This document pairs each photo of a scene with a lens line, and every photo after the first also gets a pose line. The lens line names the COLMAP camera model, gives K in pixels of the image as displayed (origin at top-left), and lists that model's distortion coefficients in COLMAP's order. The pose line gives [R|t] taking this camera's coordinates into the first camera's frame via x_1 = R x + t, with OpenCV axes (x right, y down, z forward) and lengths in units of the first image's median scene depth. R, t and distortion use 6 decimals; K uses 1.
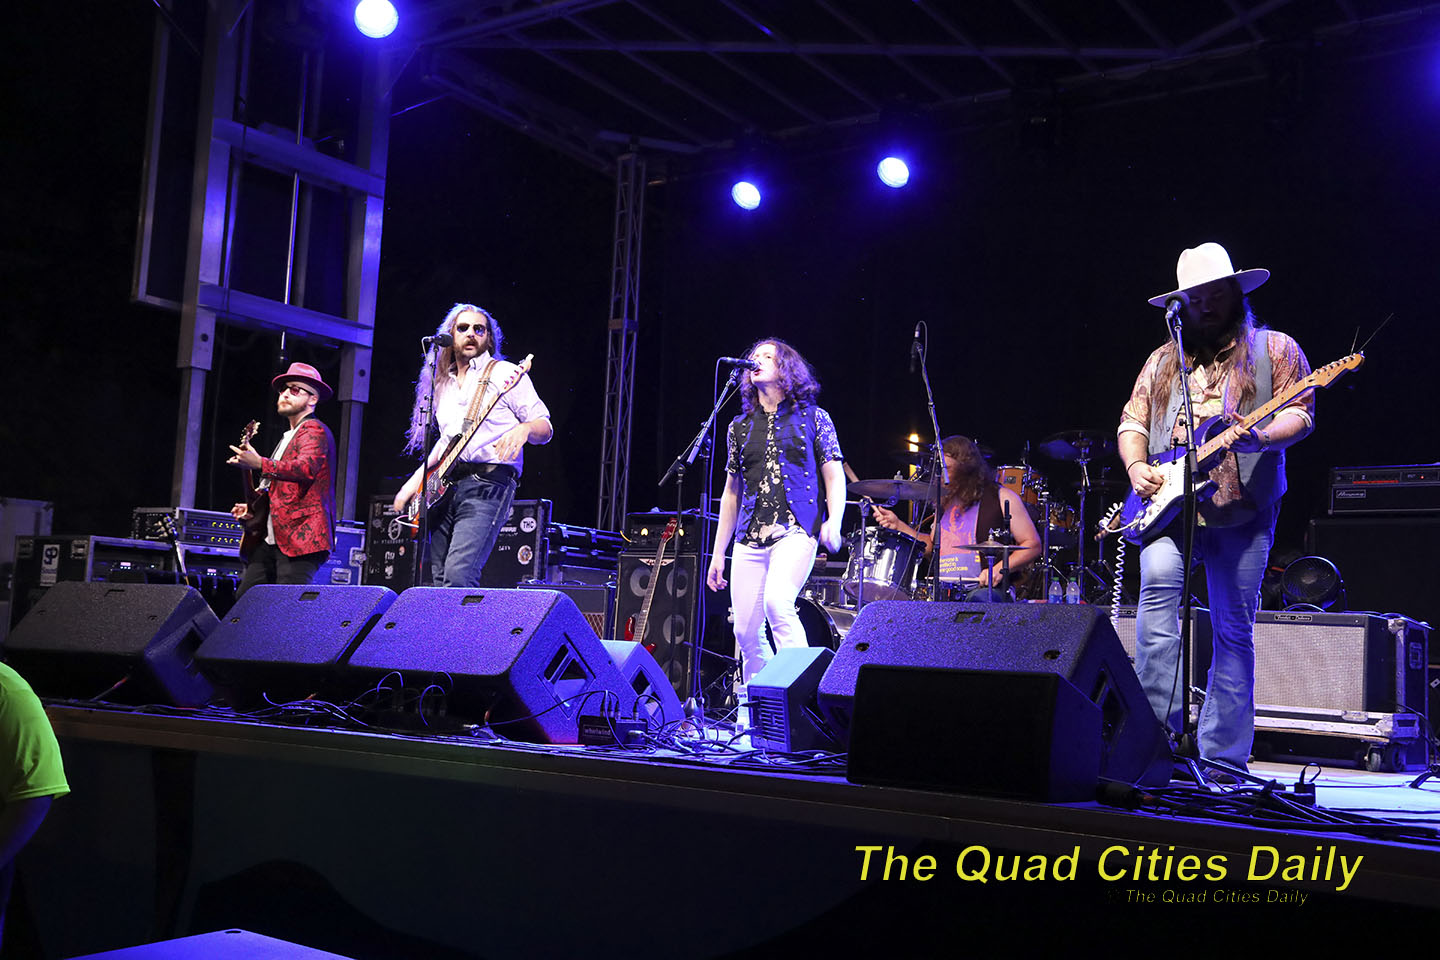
lens RADIAL K [[1585.2, 0, 675.0], [0, 1585.2, 474.2], [0, 0, 1]] dist [0.096457, 0.000000]
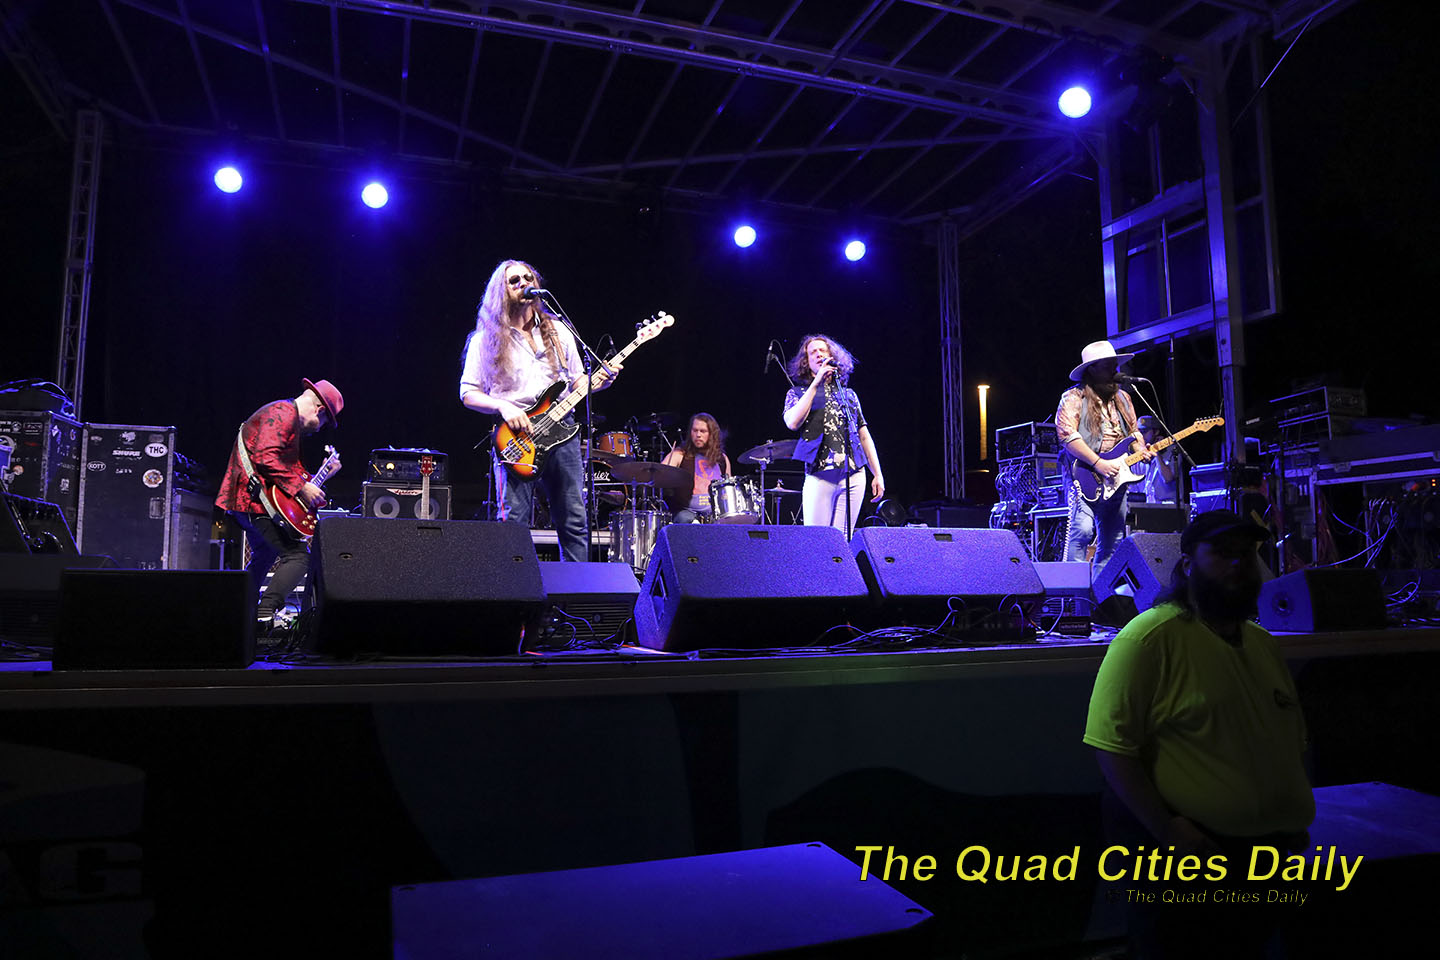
lens RADIAL K [[989.5, 0, 745.6], [0, 989.5, 450.3], [0, 0, 1]] dist [-0.102352, 0.034950]
pose [[0.540018, 0.049042, 0.840224, -0.728992], [-0.067552, 0.997606, -0.014812, 0.026887], [-0.838938, -0.048760, 0.542038, 0.591736]]
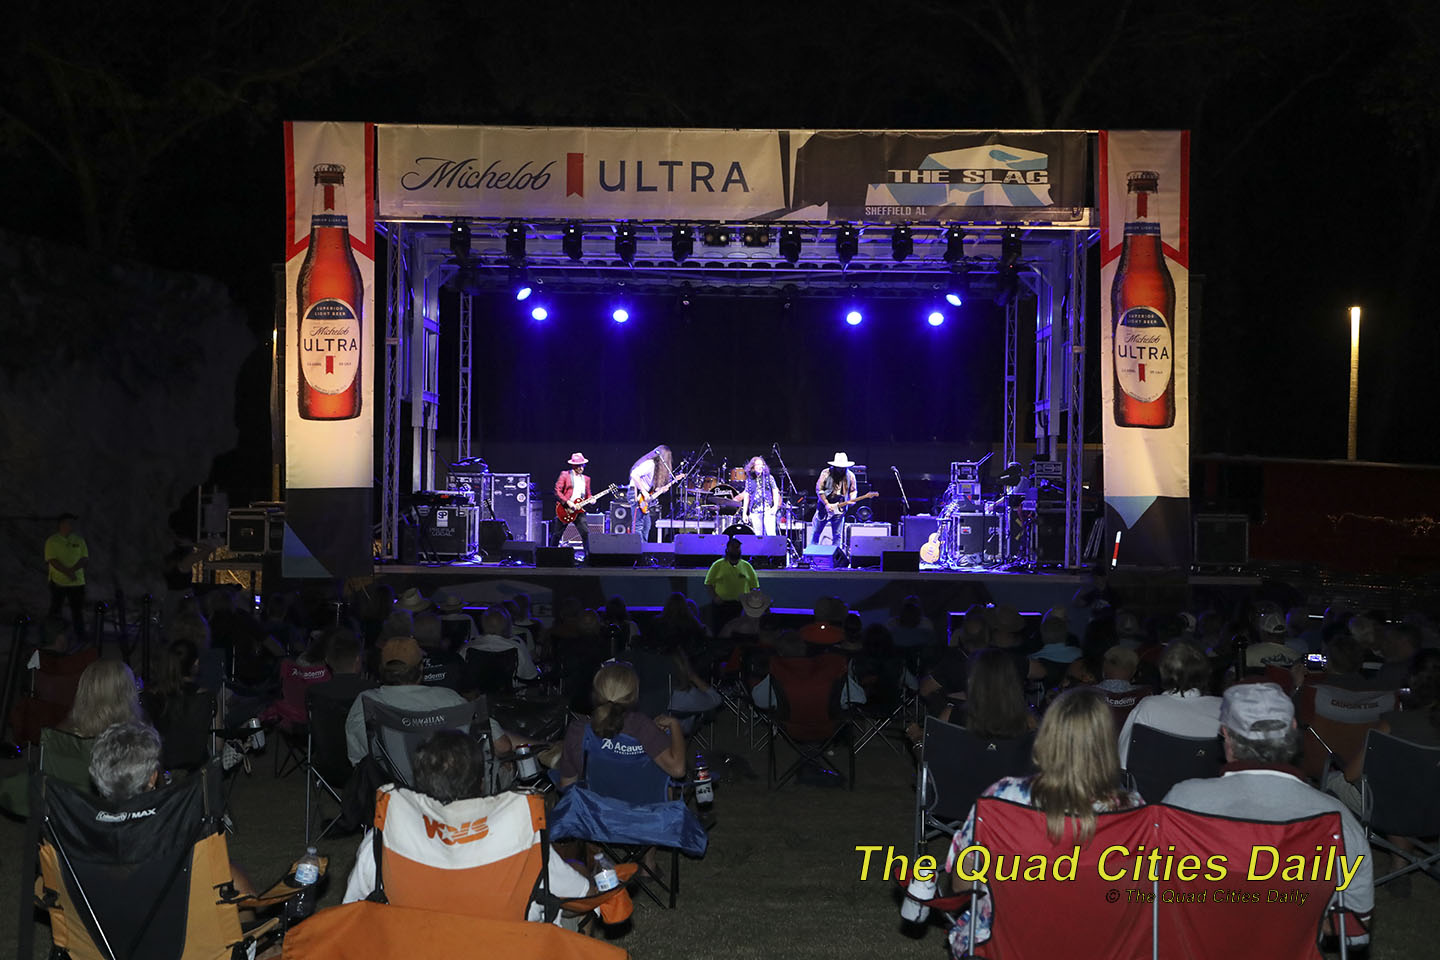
lens RADIAL K [[2031.8, 0, 723.8], [0, 2031.8, 472.2], [0, 0, 1]] dist [0.071550, 0.000000]
pose [[0.811267, -0.035134, 0.583620, -2.824204], [-0.037832, 0.992947, 0.112364, -0.590412], [-0.583451, -0.113237, 0.804215, -2.784444]]
